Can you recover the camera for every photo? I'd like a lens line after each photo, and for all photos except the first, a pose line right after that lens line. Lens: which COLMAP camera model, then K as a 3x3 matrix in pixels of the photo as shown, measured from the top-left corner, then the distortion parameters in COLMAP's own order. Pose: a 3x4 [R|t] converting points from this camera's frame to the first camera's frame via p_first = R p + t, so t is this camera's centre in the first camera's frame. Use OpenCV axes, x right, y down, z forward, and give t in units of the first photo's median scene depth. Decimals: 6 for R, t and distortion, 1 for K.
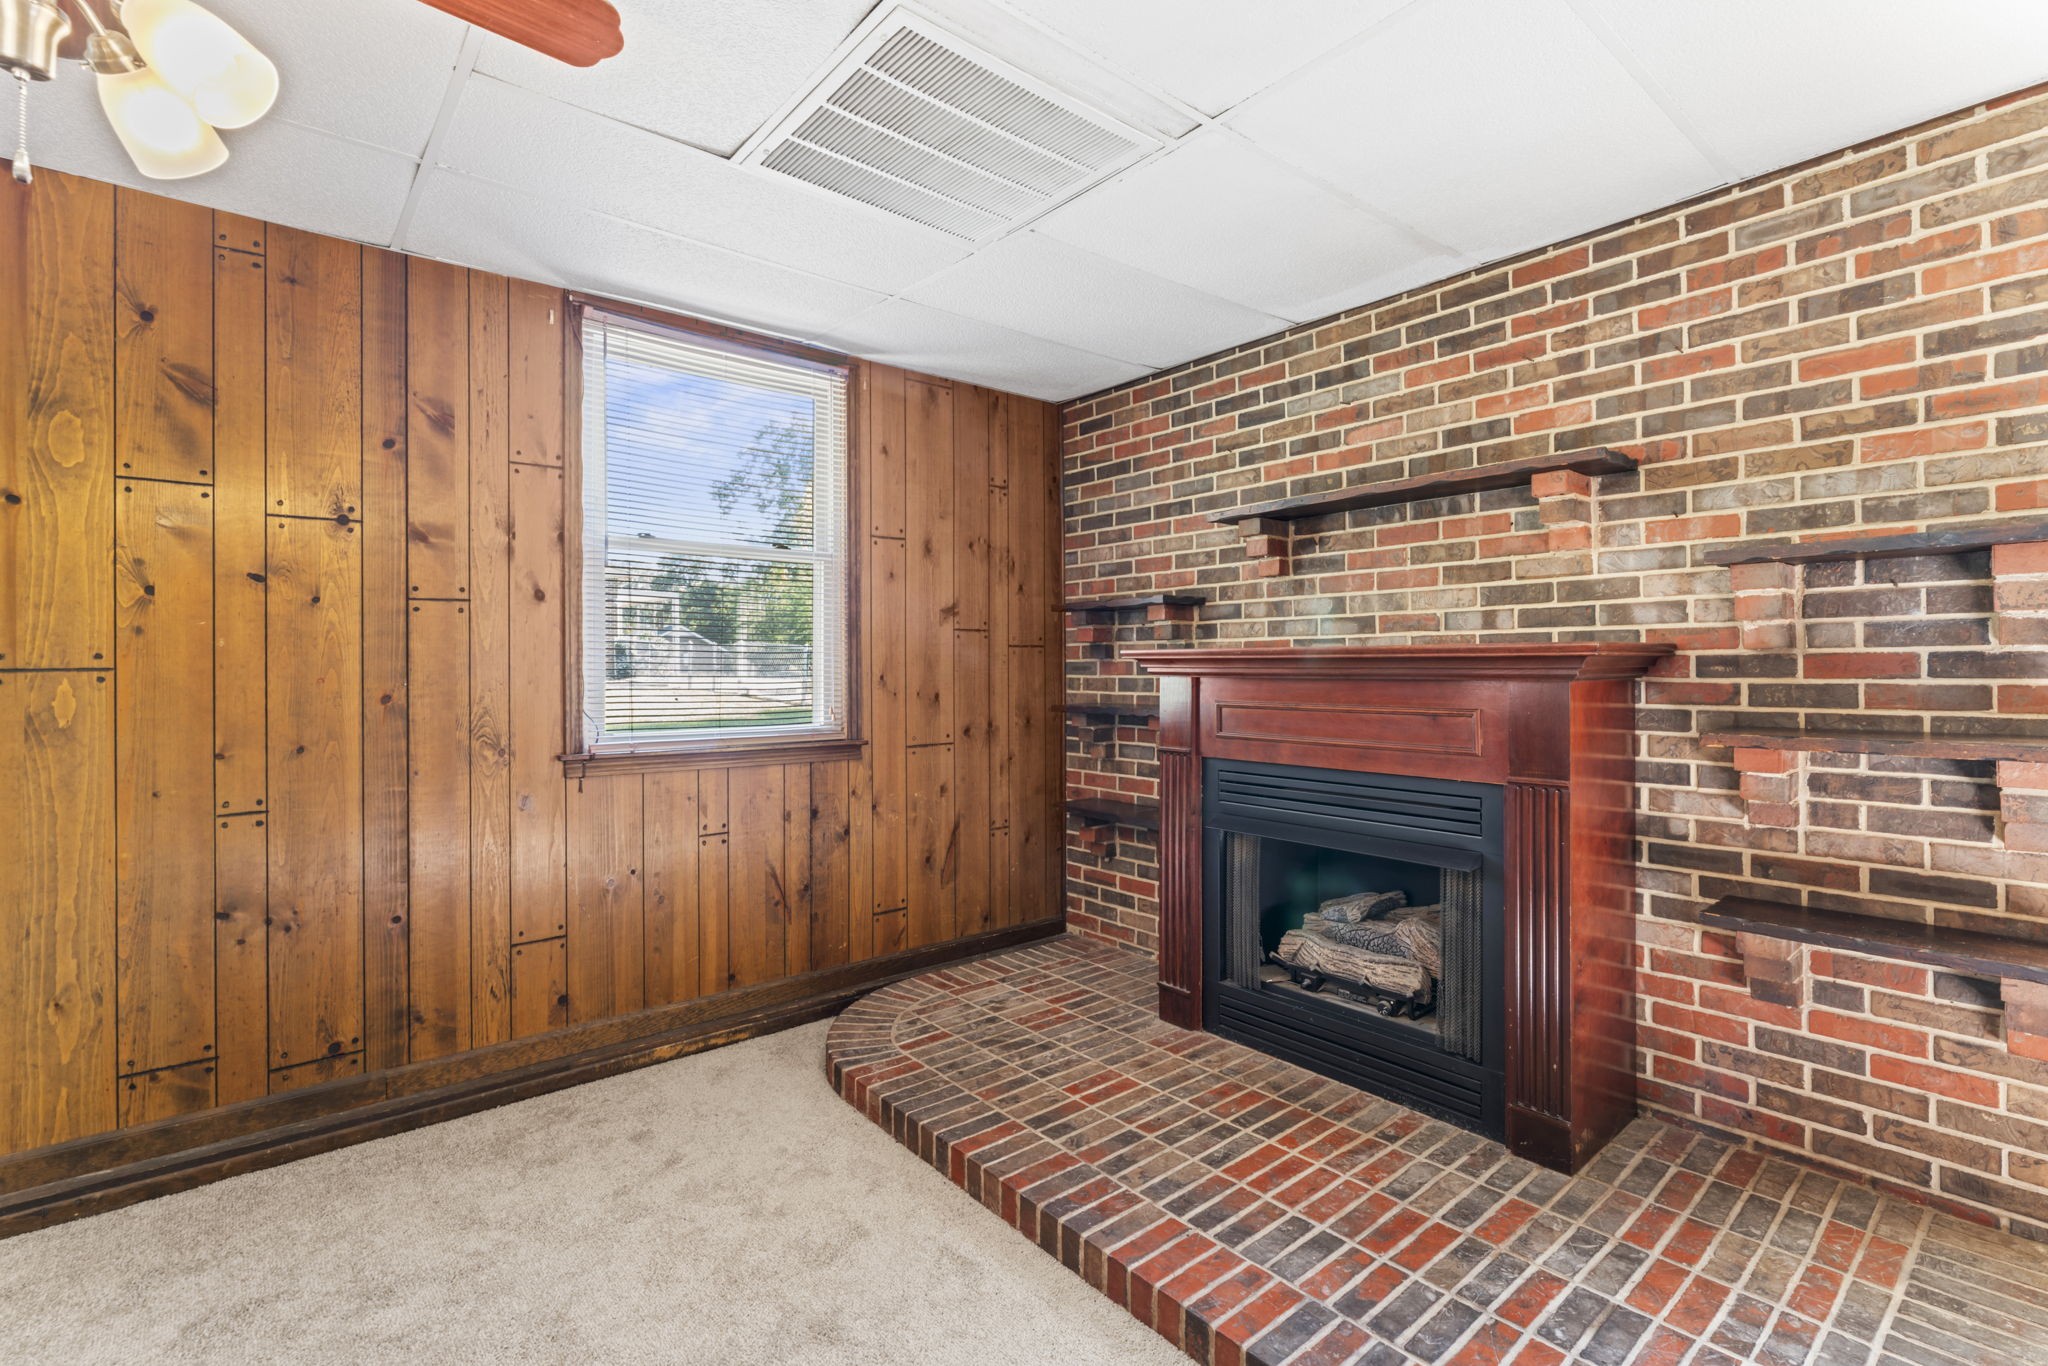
lens RADIAL K [[924.8, 0, 1030.9], [0, 924.8, 667.6], [0, 0, 1]] dist [-0.004960, -0.000499]
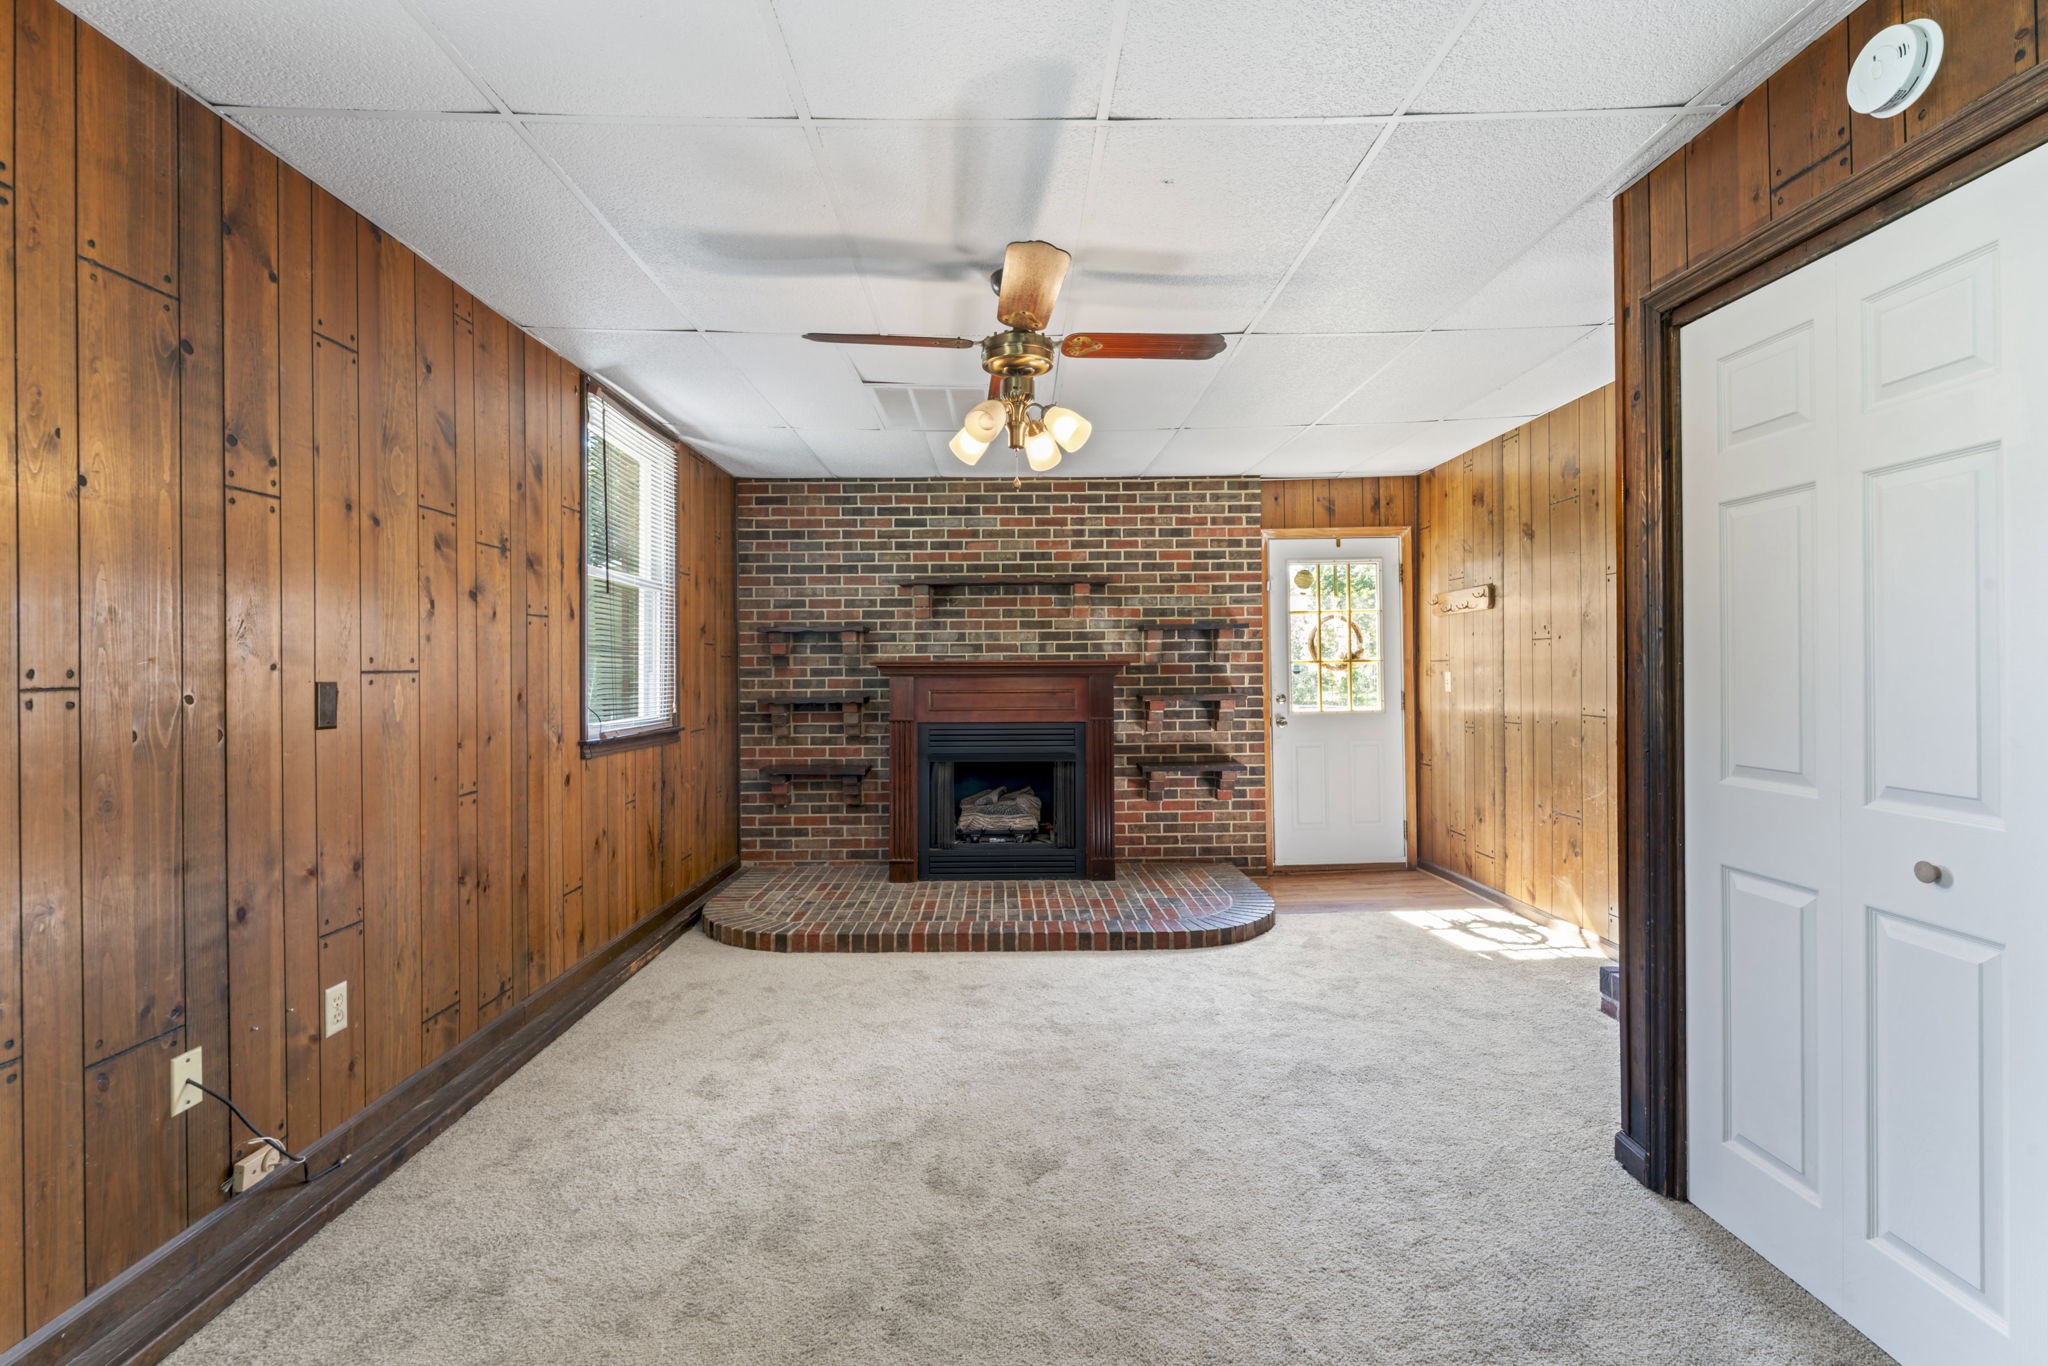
lens RADIAL K [[928.1, 0, 1017.3], [0, 928.1, 675.2], [0, 0, 1]] dist [0.001056, 0.000306]
pose [[0.627365, -0.003847, 0.778716, -1.174035], [0.005567, 0.999984, 0.000455, 0.008459], [-0.778705, 0.004049, 0.627377, -0.264406]]
